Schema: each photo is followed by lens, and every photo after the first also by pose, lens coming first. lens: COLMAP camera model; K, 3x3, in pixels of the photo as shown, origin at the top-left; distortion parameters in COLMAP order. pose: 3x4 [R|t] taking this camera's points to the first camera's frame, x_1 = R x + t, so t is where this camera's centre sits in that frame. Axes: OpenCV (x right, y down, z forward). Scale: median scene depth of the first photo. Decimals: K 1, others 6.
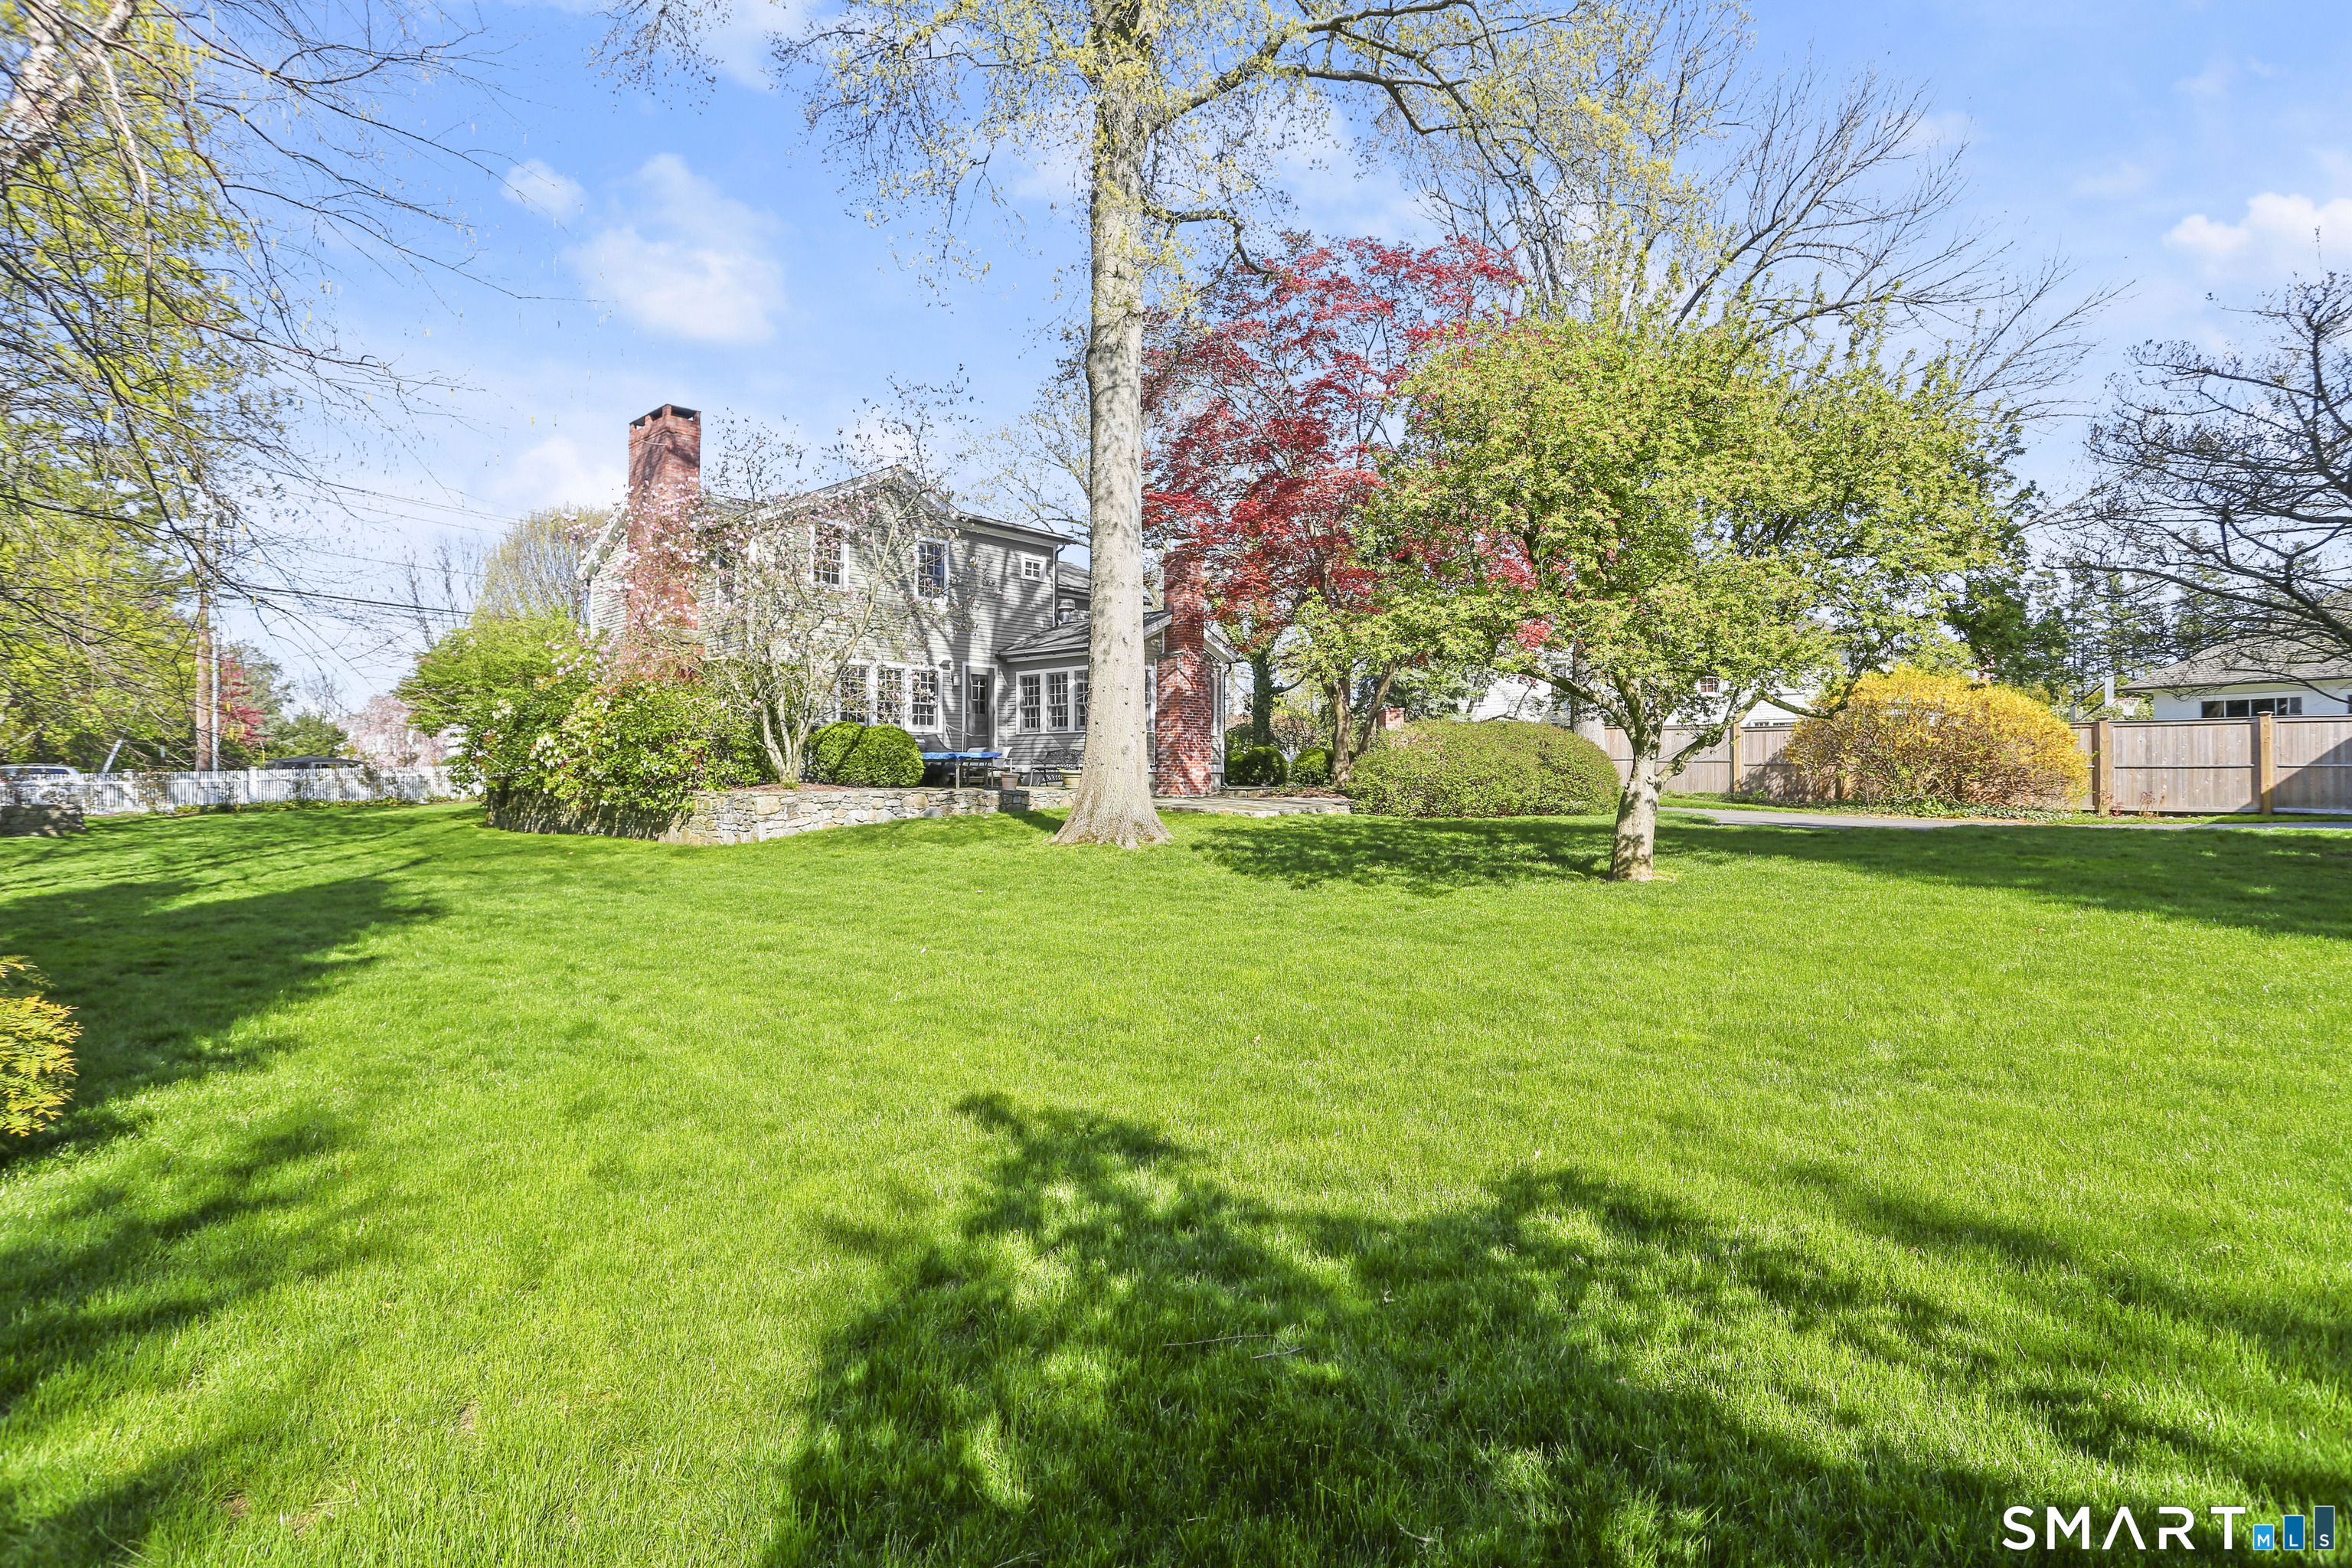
lens RADIAL K [[1147.4, 0, 1176.0], [0, 1147.4, 784.0], [0, 0, 1]] dist [-0.073229, 0.021960]
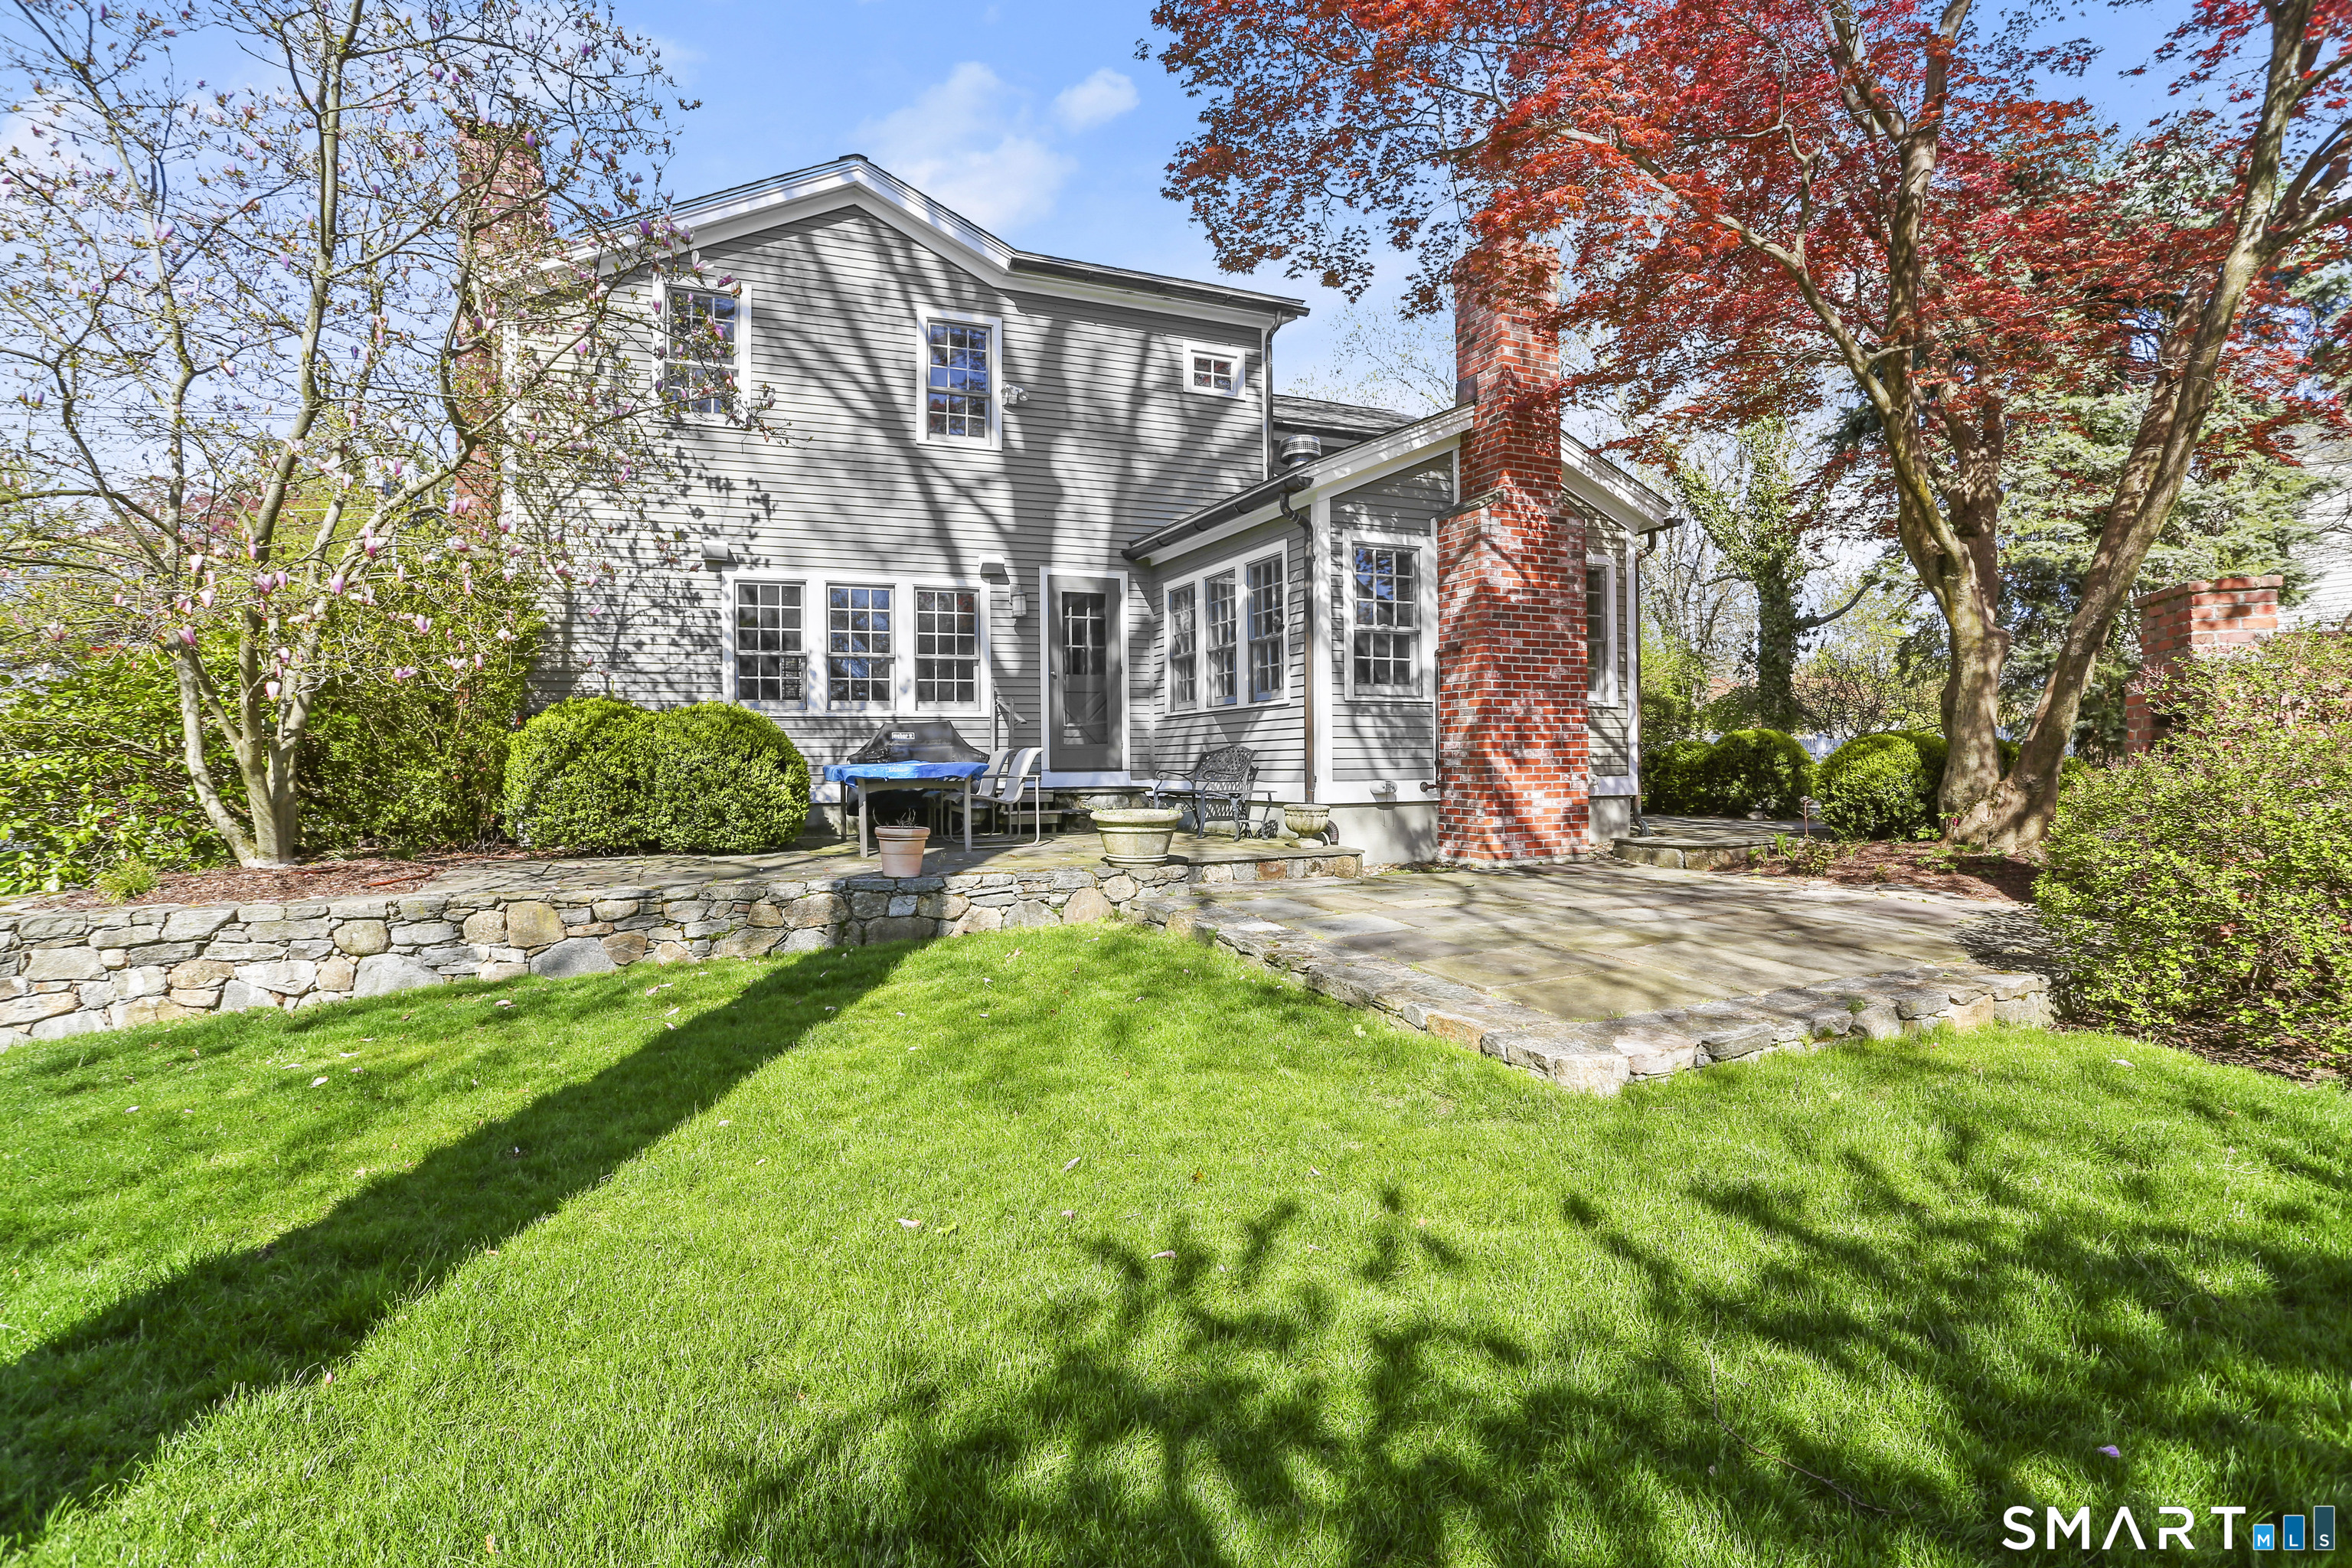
lens RADIAL K [[1147.4, 0, 1176.0], [0, 1147.4, 784.0], [0, 0, 1]] dist [-0.073229, 0.021960]
pose [[0.900351, -0.002854, -0.435155, 0.074565], [0.010139, 0.999845, 0.014419, -0.022904], [0.435046, -0.017394, 0.900240, 0.595720]]
